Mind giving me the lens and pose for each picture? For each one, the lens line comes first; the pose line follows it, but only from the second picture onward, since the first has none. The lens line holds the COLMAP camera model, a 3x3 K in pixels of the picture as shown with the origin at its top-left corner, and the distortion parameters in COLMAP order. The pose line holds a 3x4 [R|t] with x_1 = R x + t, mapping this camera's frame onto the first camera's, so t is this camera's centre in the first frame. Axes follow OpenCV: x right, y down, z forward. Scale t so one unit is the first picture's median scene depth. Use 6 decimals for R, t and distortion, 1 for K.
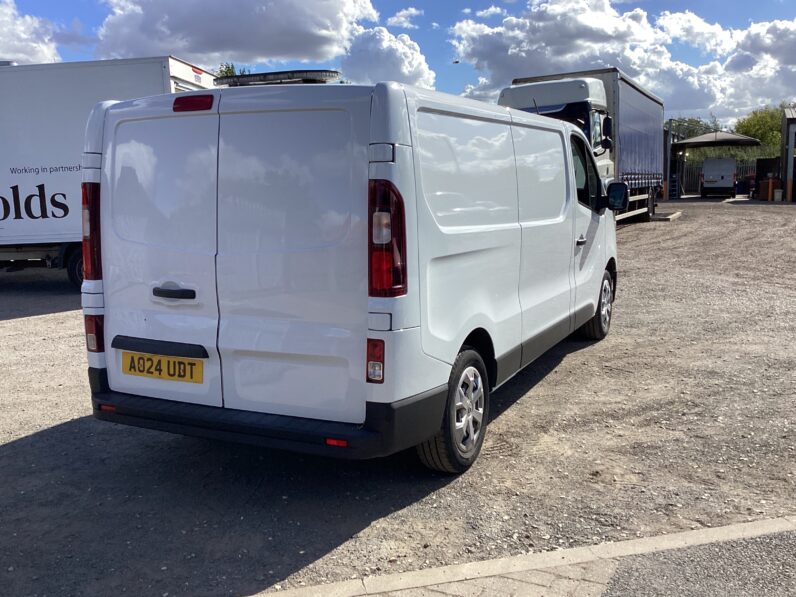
lens RADIAL K [[780.2, 0, 398.0], [0, 780.2, 298.5], [0, 0, 1]] dist [0.133347, -0.257558]
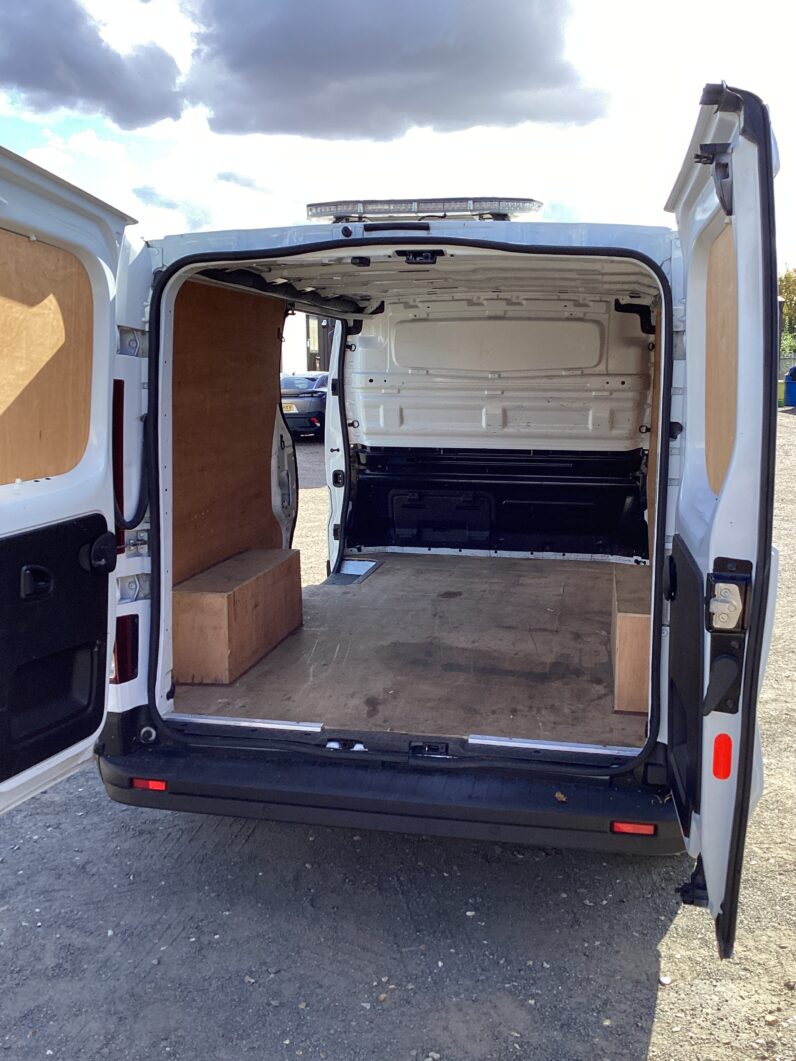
lens RADIAL K [[1041.7, 0, 398.0], [0, 1041.7, 530.5], [0, 0, 1]] dist [0.143500, -0.258054]
pose [[0.967288, -0.021821, 0.252742, -0.368285], [0.021473, 0.999761, 0.004136, -0.038396], [-0.252772, 0.001426, 0.967525, 0.225181]]
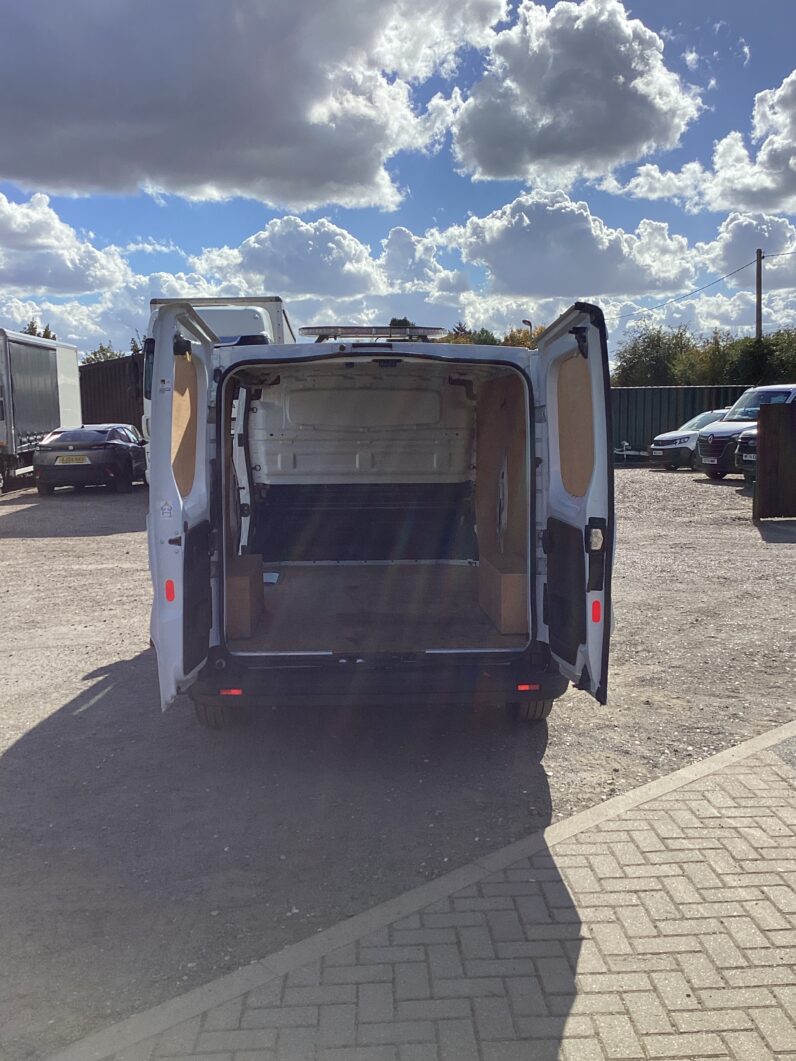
lens RADIAL K [[1039.9, 0, 391.6], [0, 1039.9, 524.9], [0, 0, 1]] dist [0.133347, -0.257558]
pose [[0.881888, -0.040781, 0.469692, -0.727913], [0.066049, 0.997114, -0.037437, 0.008152], [-0.466809, 0.064038, 0.882036, -0.126726]]
